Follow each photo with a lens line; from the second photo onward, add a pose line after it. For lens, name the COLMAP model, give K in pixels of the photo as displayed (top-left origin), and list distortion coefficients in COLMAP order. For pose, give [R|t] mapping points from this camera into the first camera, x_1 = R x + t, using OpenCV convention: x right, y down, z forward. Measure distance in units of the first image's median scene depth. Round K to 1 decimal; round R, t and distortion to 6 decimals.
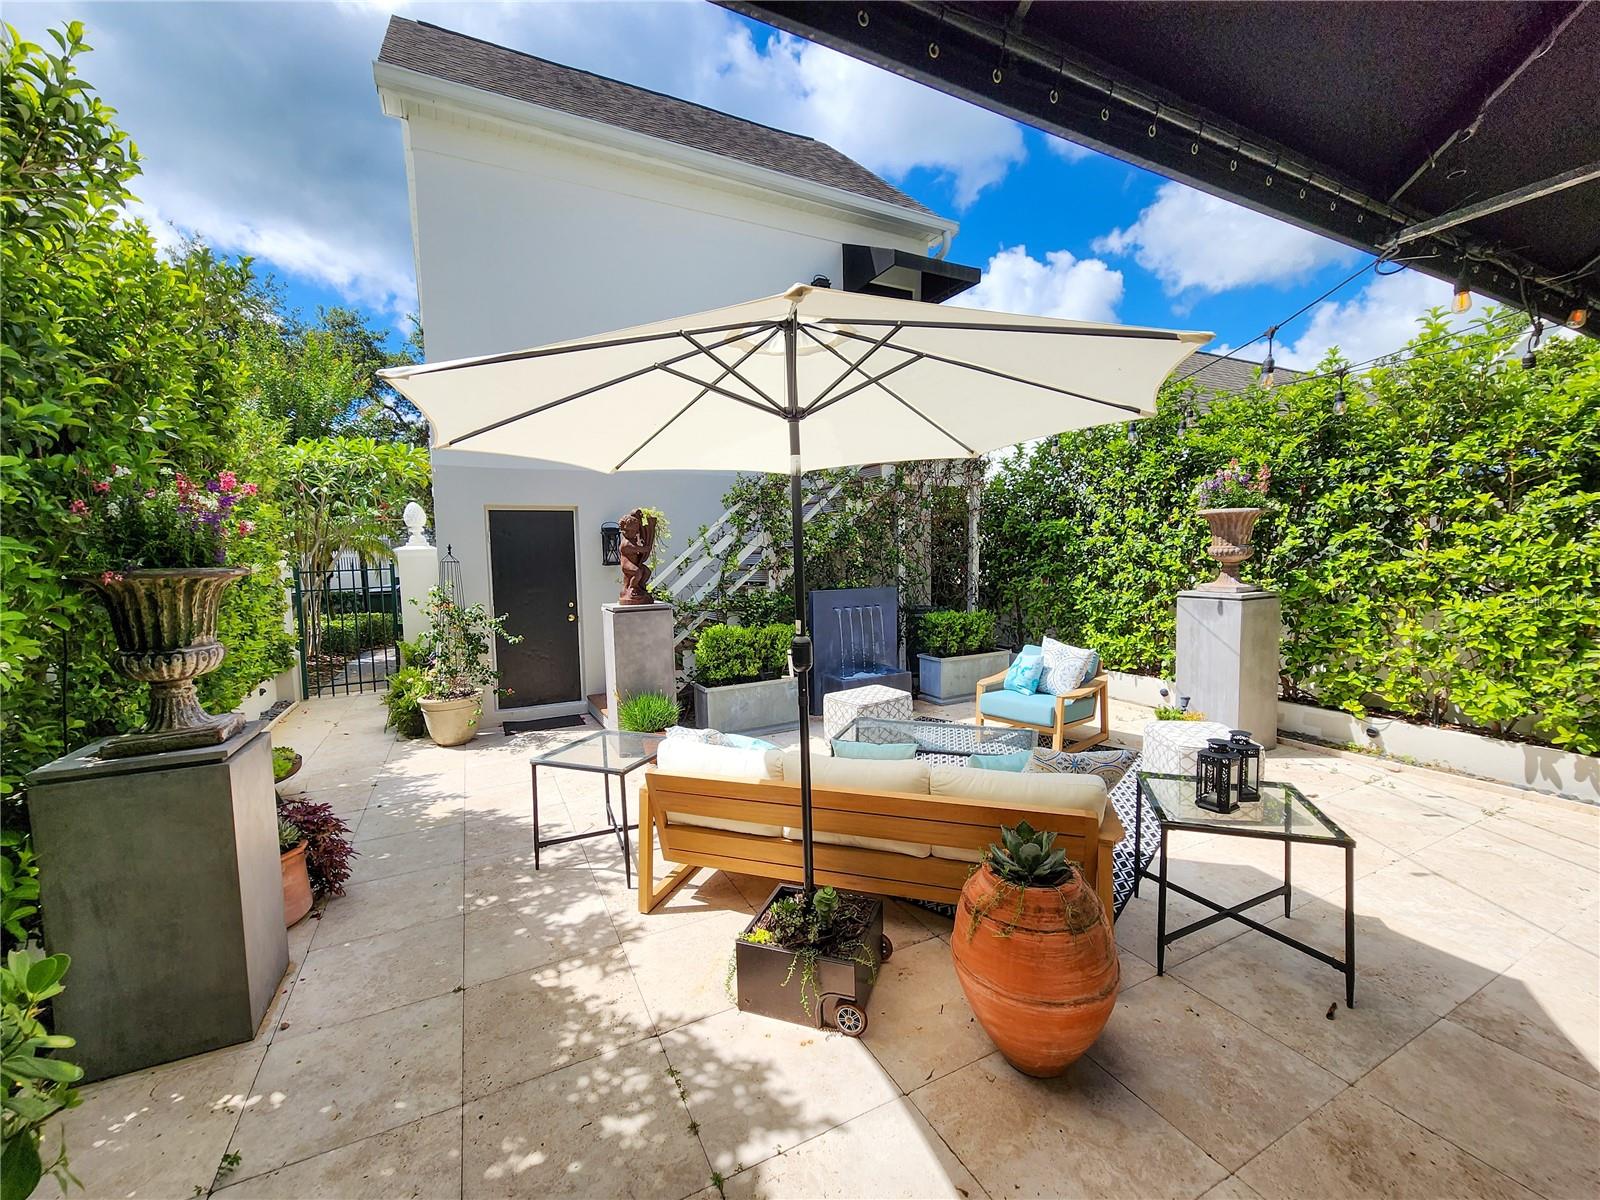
lens RADIAL K [[652.0, 0, 803.0], [0, 652.0, 599.3], [0, 0, 1]] dist [0.001163, -0.000464]
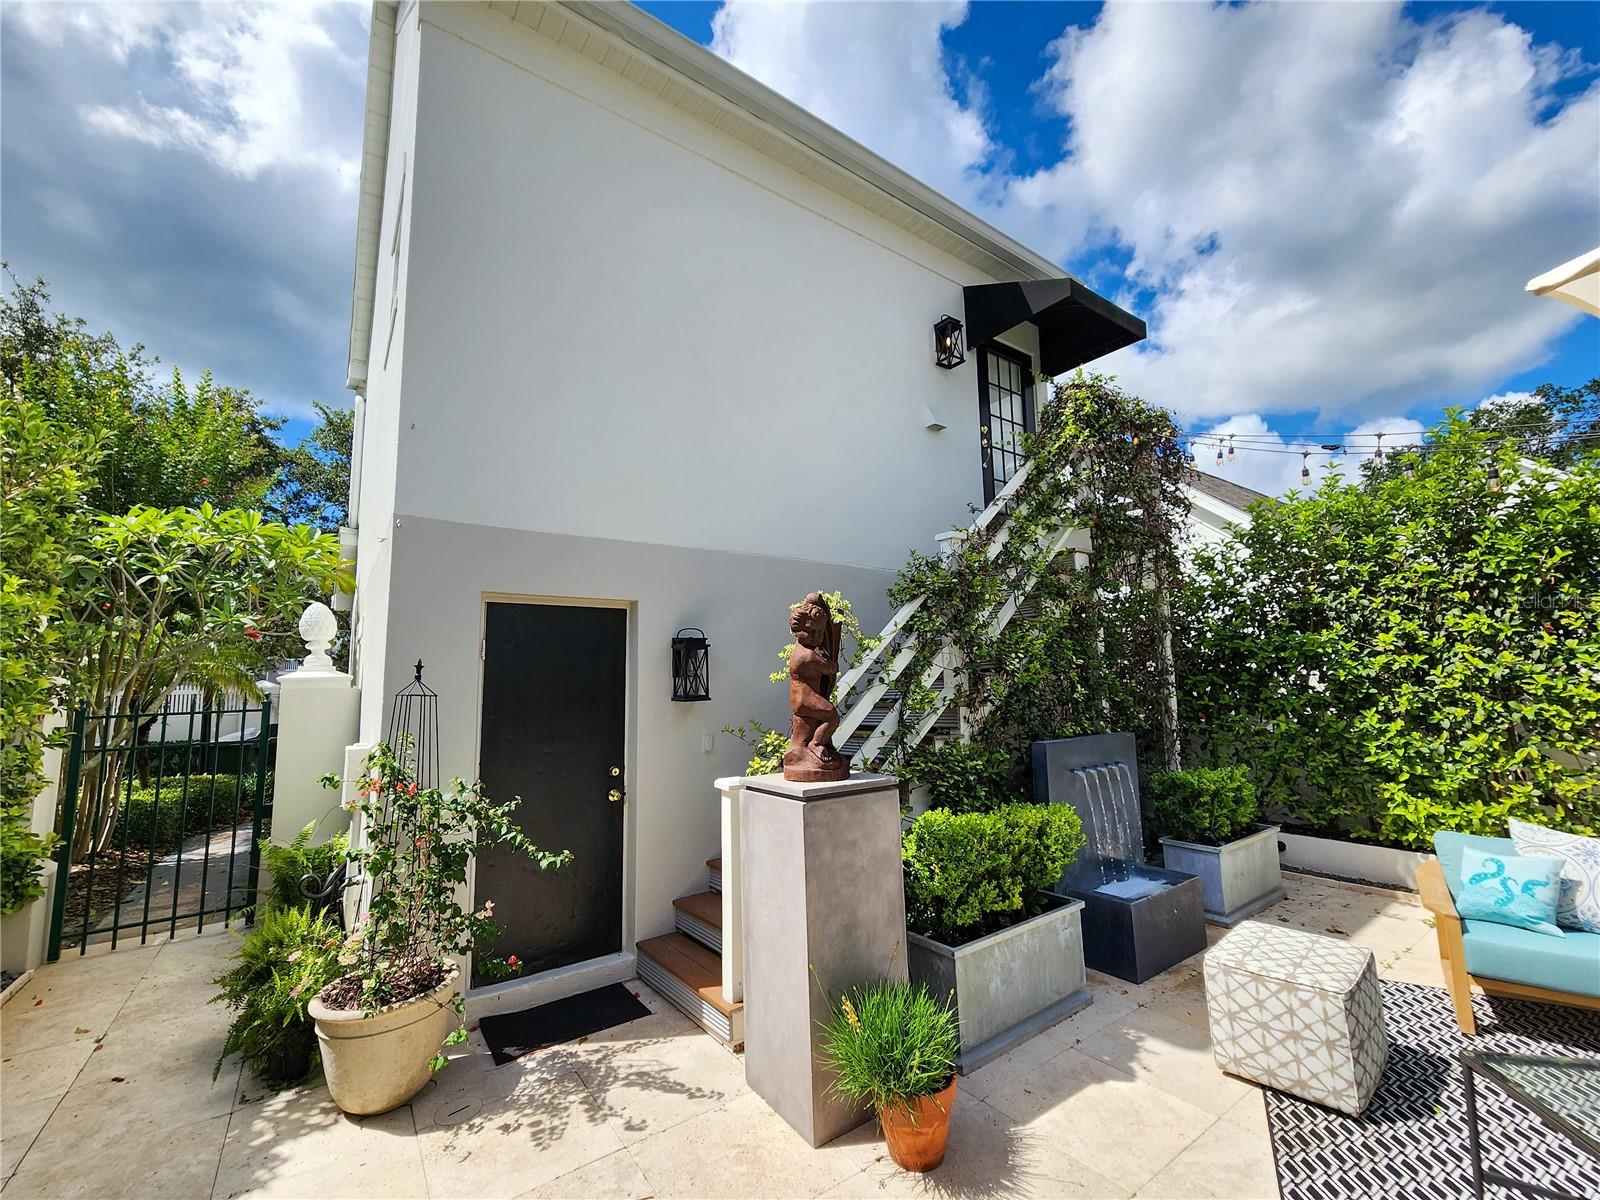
lens RADIAL K [[652.0, 0, 797.1], [0, 652.0, 602.9], [0, 0, 1]] dist [0.001163, -0.000464]
pose [[0.989946, 0.015162, 0.140633, -0.285842], [0.013516, 0.979549, -0.200751, -0.019807], [-0.140801, 0.200634, 0.969495, 0.406078]]
